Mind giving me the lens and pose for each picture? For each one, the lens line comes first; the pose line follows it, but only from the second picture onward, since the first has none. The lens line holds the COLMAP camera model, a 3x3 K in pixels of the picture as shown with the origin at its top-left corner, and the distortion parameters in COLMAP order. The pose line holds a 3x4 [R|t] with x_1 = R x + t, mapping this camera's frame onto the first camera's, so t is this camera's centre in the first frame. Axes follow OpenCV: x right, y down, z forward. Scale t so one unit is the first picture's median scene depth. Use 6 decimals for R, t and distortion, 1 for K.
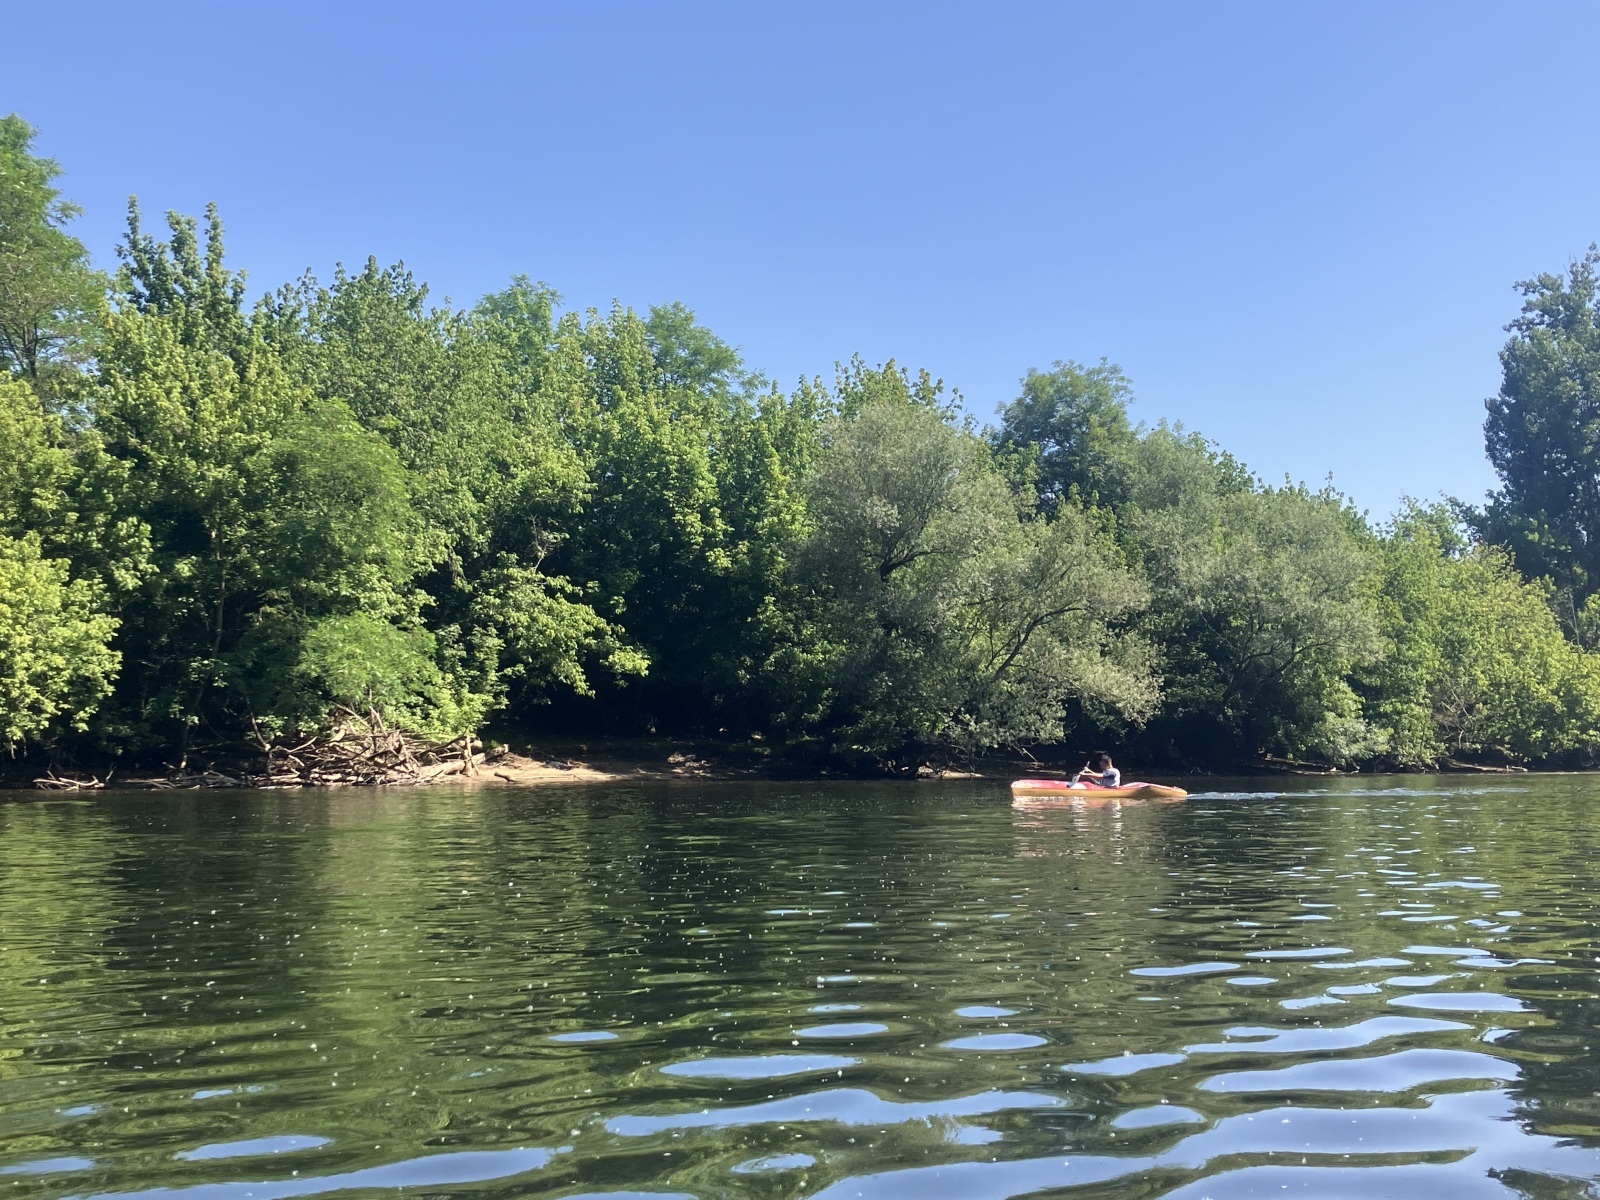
lens RADIAL K [[1805.8, 0, 802.8], [0, 1805.8, 570.8], [0, 0, 1]] dist [0.092812, -0.004726]
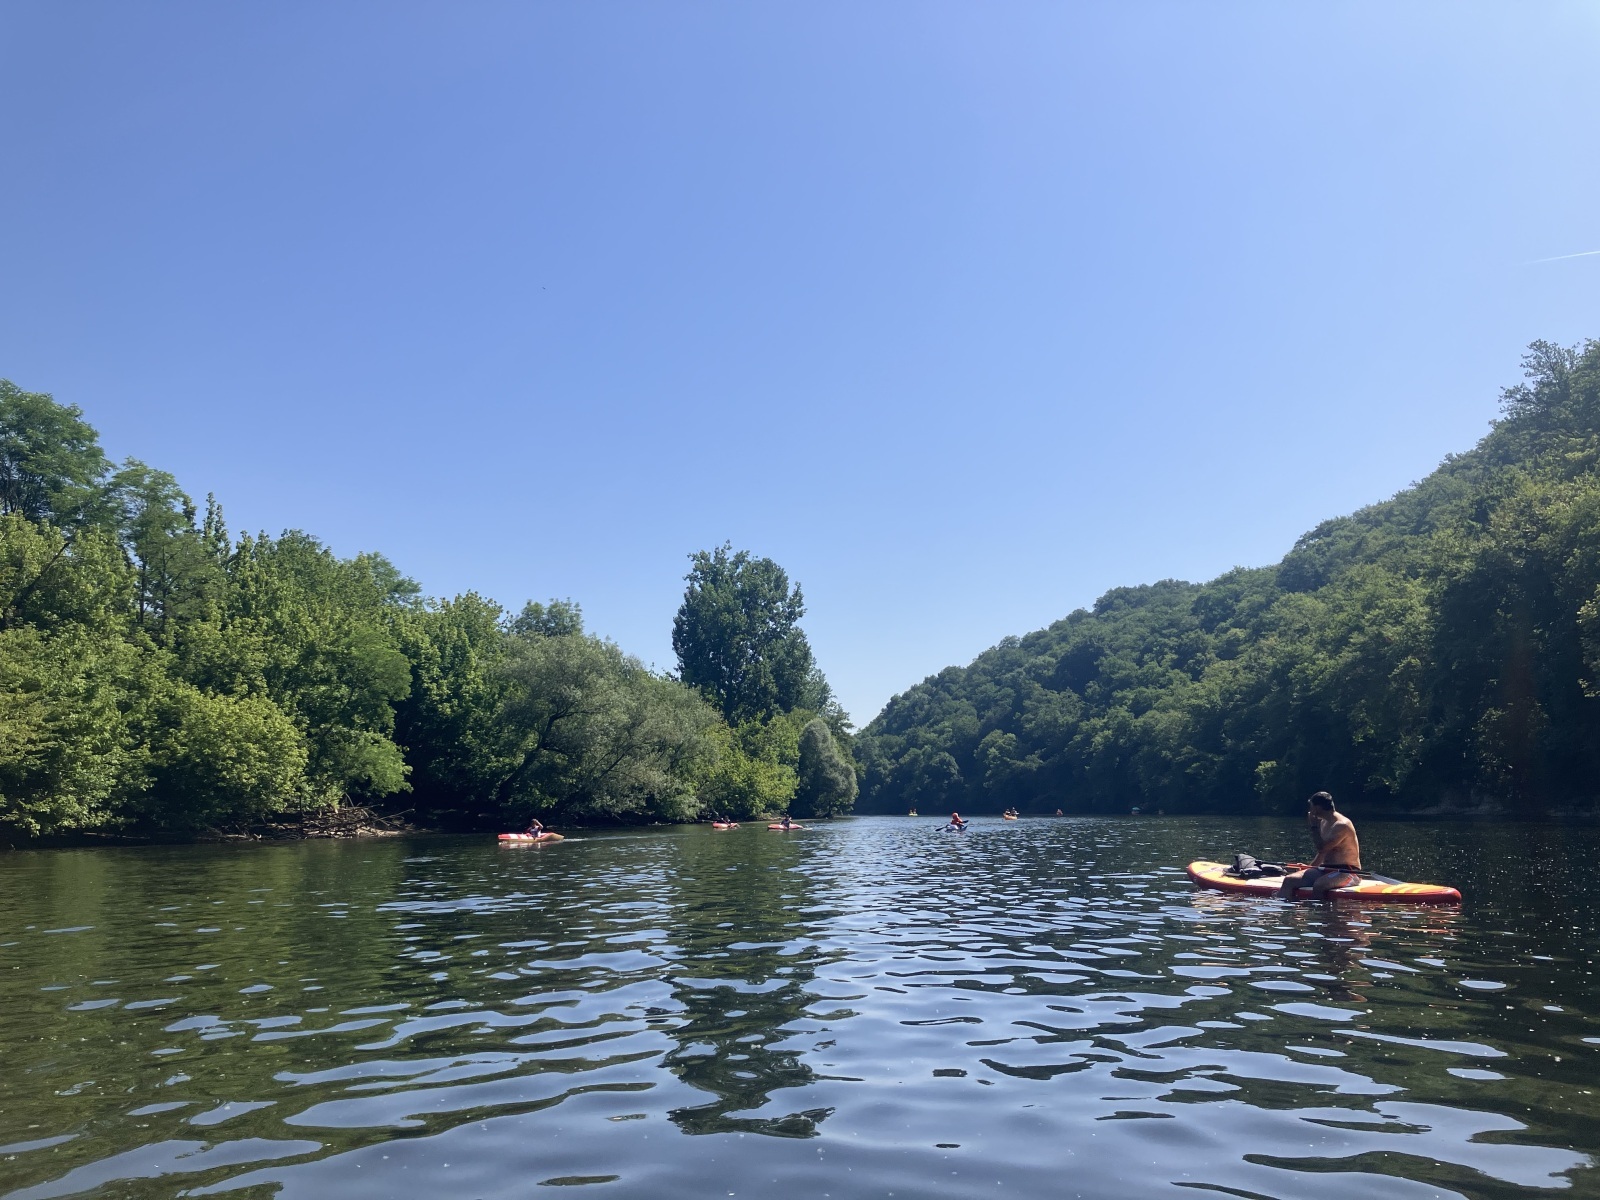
lens RADIAL K [[1284.6, 0, 842.3], [0, 1284.6, 563.7], [0, 0, 1]] dist [-0.008988, -0.010741]
pose [[0.807314, 0.099208, 0.581723, -0.324575], [-0.043980, 0.993141, -0.108337, -0.019539], [-0.588481, 0.061878, 0.806140, -0.180873]]
